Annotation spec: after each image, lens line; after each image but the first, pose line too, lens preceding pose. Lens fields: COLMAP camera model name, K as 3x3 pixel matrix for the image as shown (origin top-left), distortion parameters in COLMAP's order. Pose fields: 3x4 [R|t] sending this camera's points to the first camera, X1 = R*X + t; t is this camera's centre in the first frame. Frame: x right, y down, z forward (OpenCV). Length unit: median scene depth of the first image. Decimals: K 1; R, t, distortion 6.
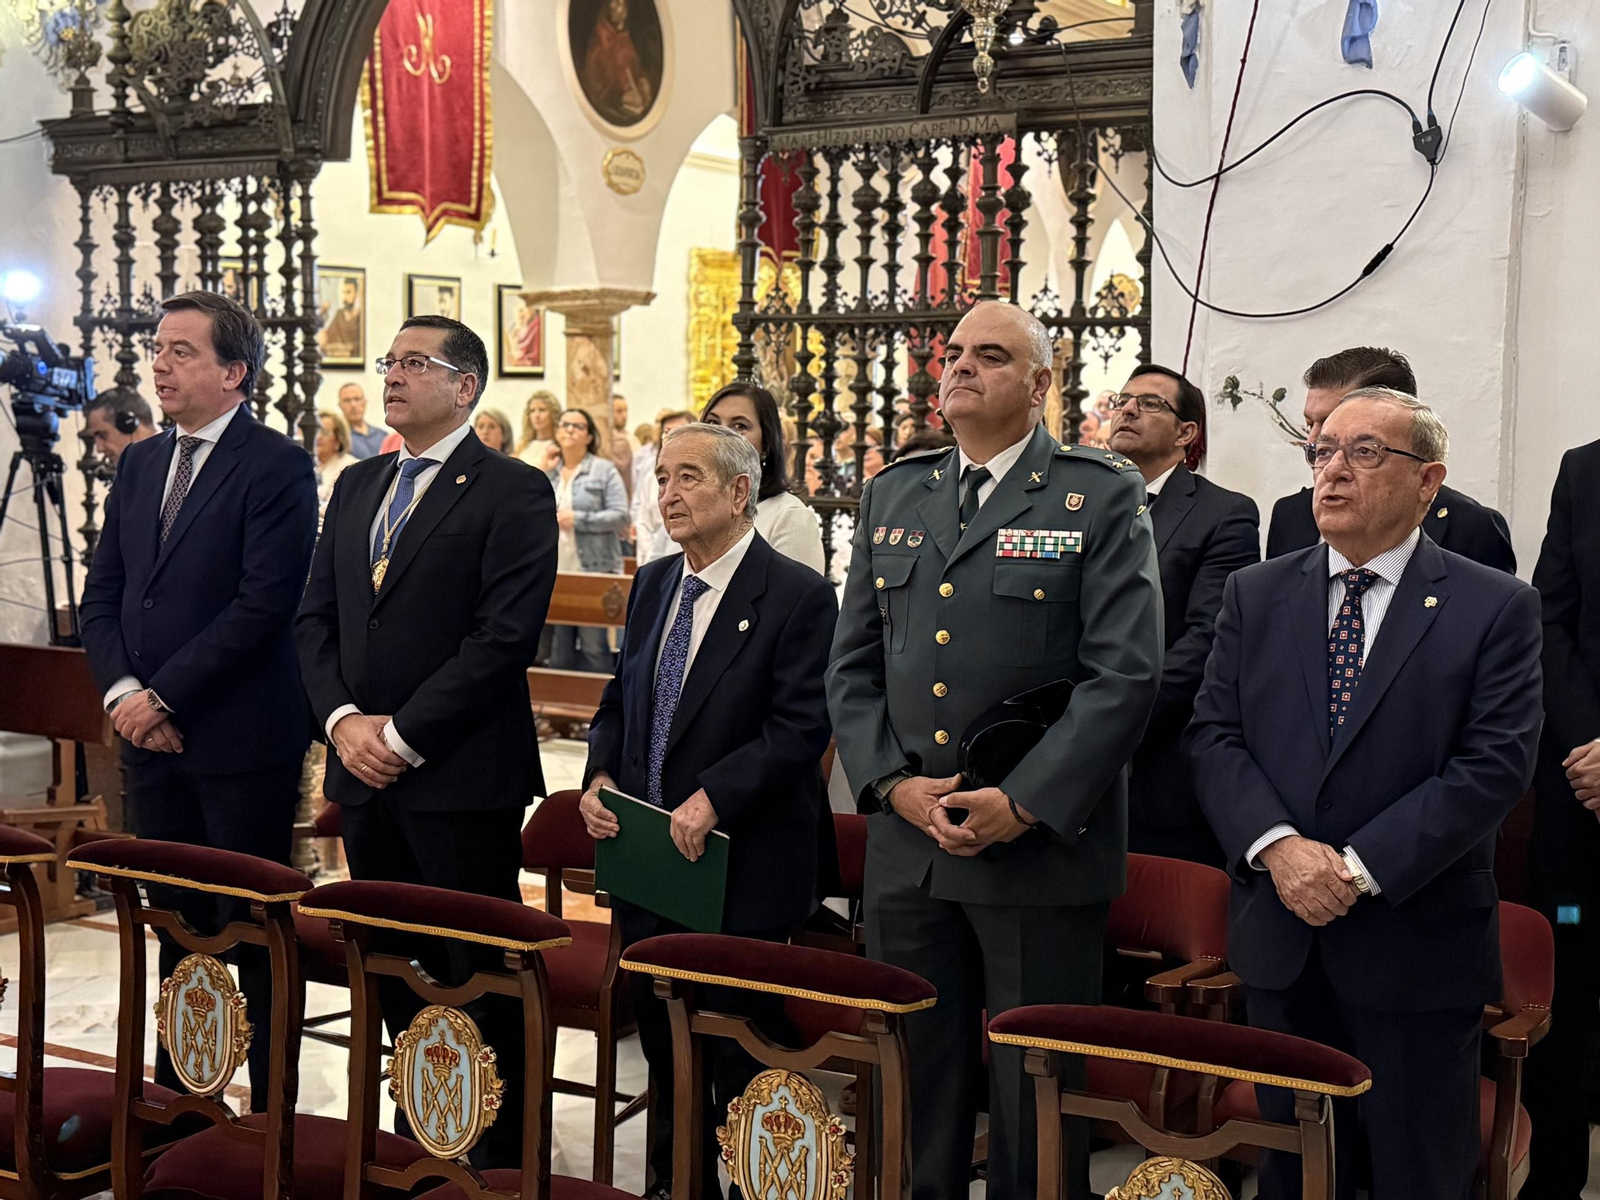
lens RADIAL K [[2165.5, 0, 801.6], [0, 2165.5, 648.5], [0, 0, 1]] dist [0.172870, -0.033904]
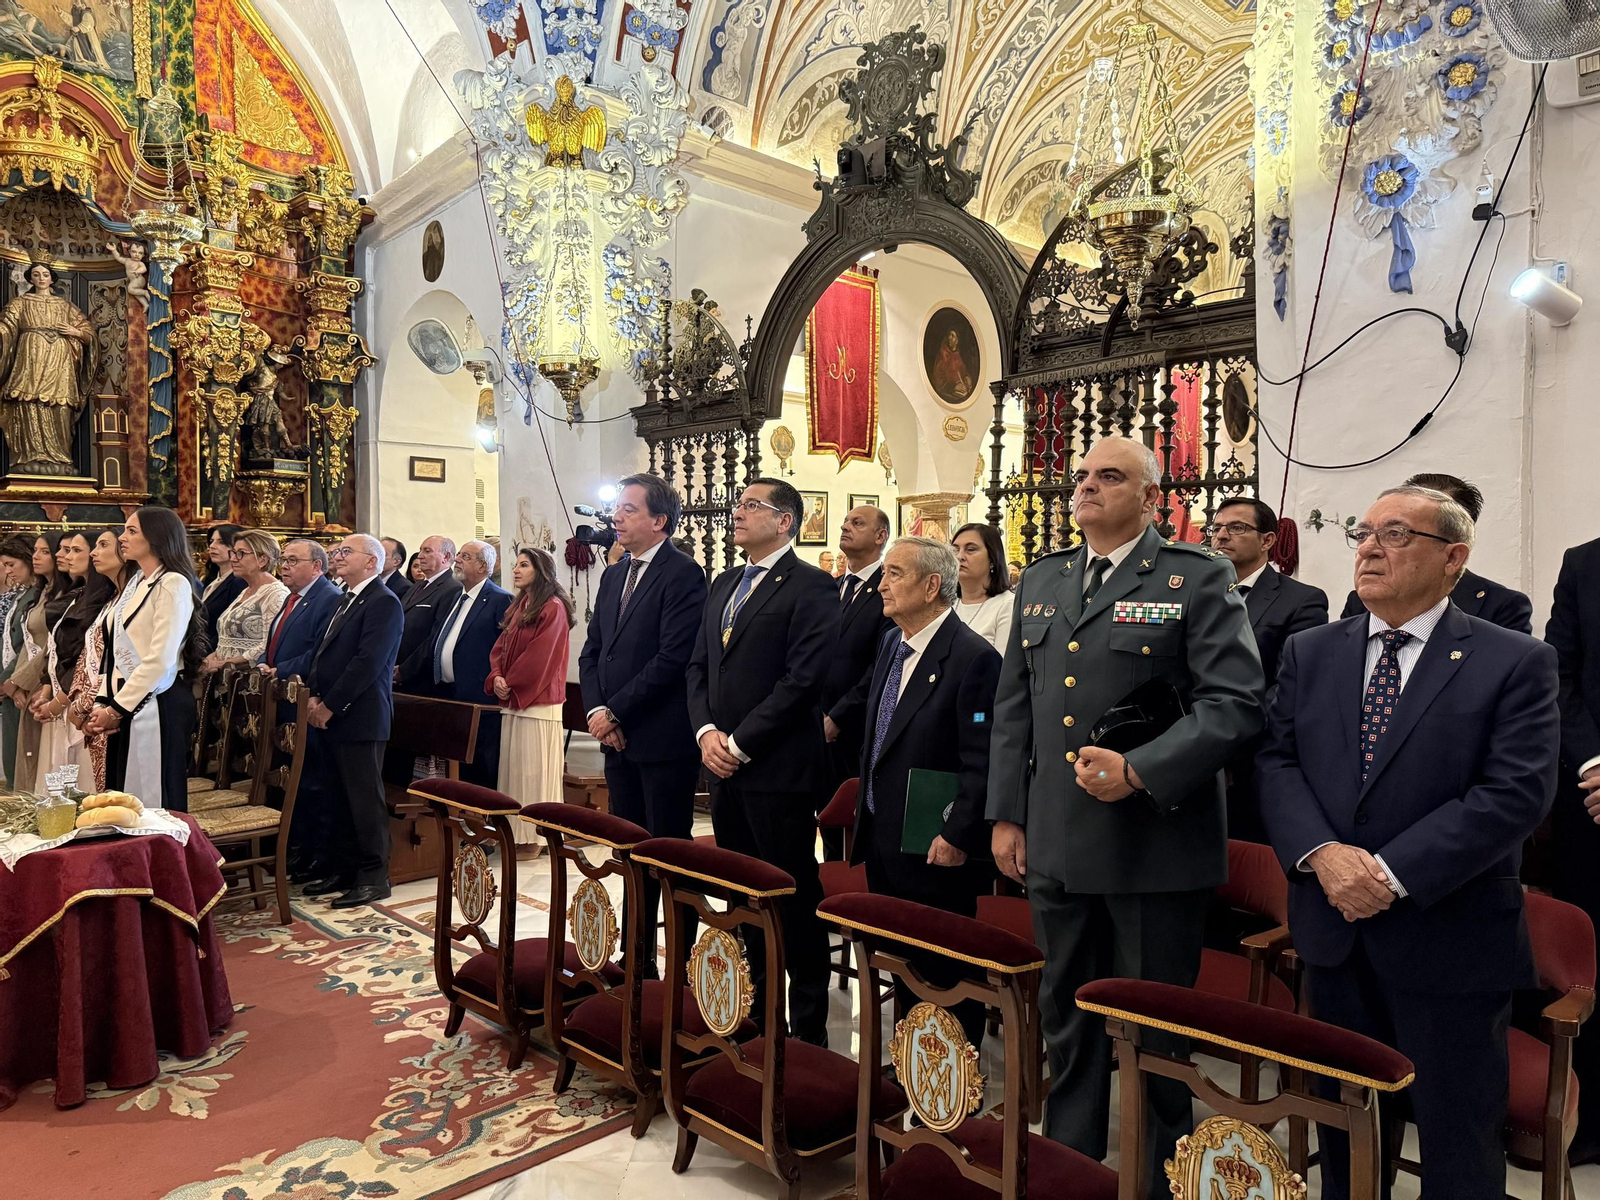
lens RADIAL K [[1129.2, 0, 800.0], [0, 1129.2, 600.0], [0, 0, 1]] dist [0.006283, -0.010412]
pose [[0.964650, 0.000734, -0.263533, 0.066297], [-0.026554, 0.995178, -0.094425, 0.011932], [0.262193, 0.098085, 0.960018, 0.210141]]
